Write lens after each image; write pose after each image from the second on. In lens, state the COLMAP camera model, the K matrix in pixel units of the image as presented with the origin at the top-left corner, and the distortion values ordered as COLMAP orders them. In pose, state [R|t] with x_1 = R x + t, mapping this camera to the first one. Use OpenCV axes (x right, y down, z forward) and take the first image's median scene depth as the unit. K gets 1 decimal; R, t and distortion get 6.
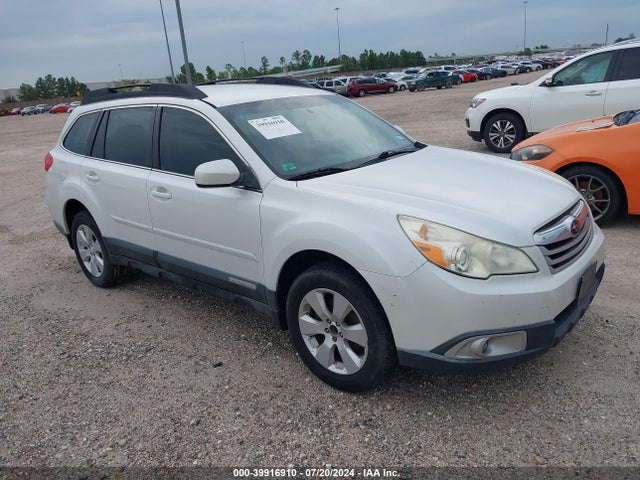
lens RADIAL K [[546.8, 0, 321.2], [0, 546.8, 242.4], [0, 0, 1]] dist [0.000386, -0.003372]
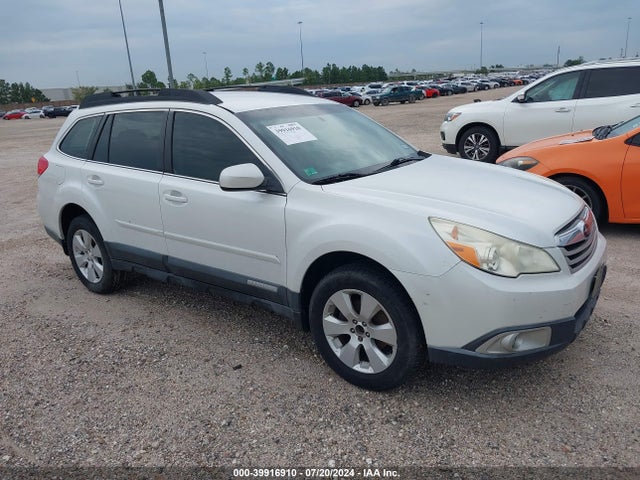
lens RADIAL K [[546.8, 0, 324.4], [0, 546.8, 239.0], [0, 0, 1]] dist [0.000386, -0.003372]
pose [[0.996630, 0.003155, 0.081973, -0.117291], [-0.000864, 0.999608, -0.027968, 0.016568], [-0.082029, 0.027803, 0.996242, -0.020655]]
